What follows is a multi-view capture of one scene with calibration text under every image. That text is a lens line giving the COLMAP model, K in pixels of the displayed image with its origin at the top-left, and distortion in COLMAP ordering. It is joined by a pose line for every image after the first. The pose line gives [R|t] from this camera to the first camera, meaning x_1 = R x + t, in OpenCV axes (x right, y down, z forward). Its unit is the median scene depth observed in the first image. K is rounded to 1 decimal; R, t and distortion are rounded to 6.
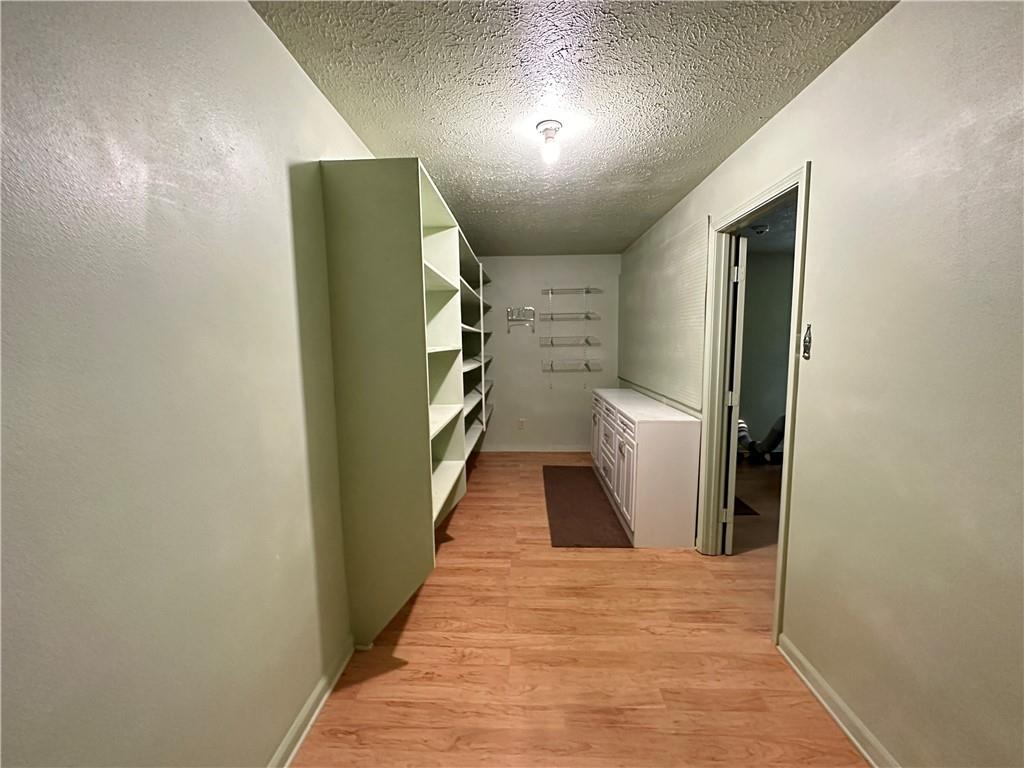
lens RADIAL K [[410.3, 0, 511.3], [0, 410.3, 385.0], [0, 0, 1]] dist [-0.000872, -0.000076]
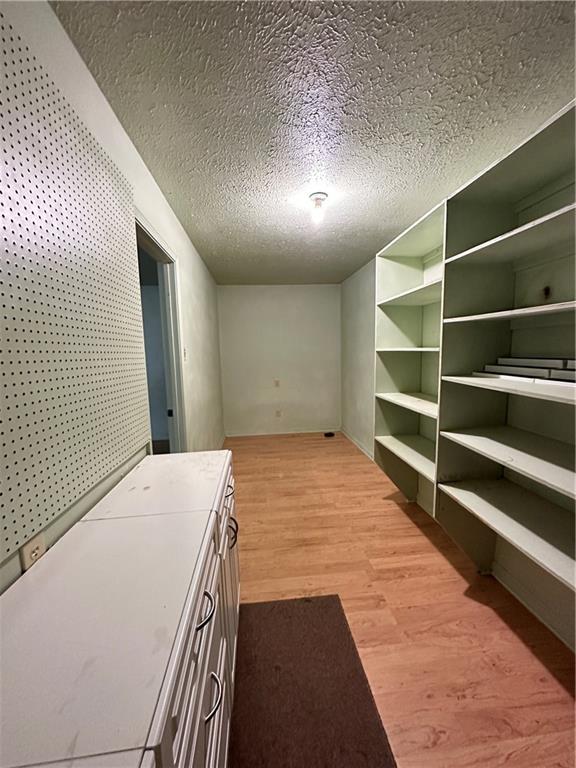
lens RADIAL K [[307.7, 0, 288.8], [0, 307.7, 385.3], [0, 0, 1]] dist [-0.000872, -0.000076]
pose [[-0.989312, 0.054171, -0.135381, 0.305115], [0.023261, 0.975172, 0.220225, -0.184257], [0.143949, 0.214722, -0.966009, 1.767088]]
